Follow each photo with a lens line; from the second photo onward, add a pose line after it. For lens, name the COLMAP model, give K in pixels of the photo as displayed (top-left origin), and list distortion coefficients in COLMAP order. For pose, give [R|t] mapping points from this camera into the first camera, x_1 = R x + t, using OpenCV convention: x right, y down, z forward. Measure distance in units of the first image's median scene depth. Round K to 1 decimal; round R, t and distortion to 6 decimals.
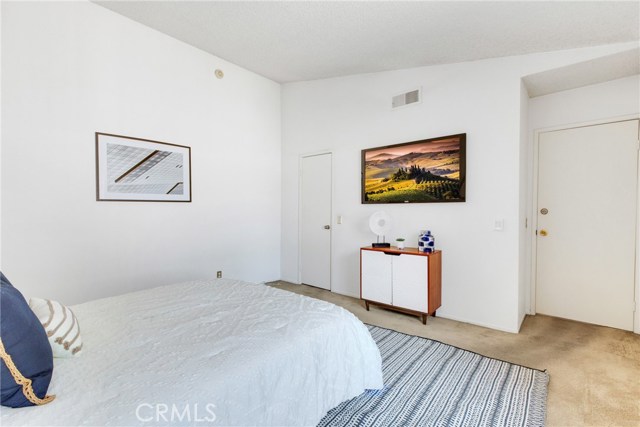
lens RADIAL K [[285.0, 0, 320.5], [0, 285.0, 214.4], [0, 0, 1]] dist [0.001754, 0.000192]
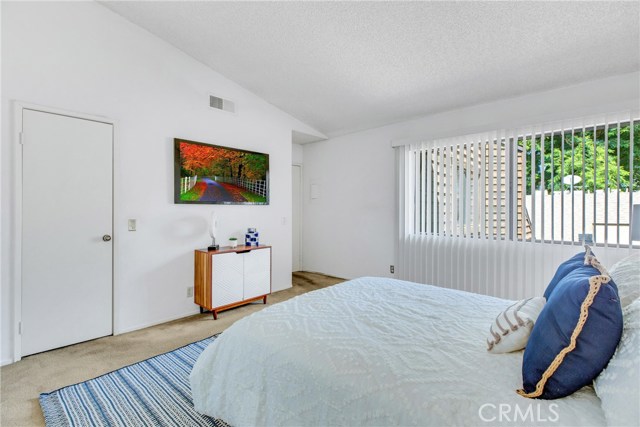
lens RADIAL K [[298.0, 0, 320.8], [0, 298.0, 213.1], [0, 0, 1]] dist [0.006117, -0.000217]
pose [[0.033326, -0.000908, 0.999444, -0.699868], [0.024513, 0.999700, 0.000091, 0.000511], [-0.999144, 0.024496, 0.033338, 0.551536]]
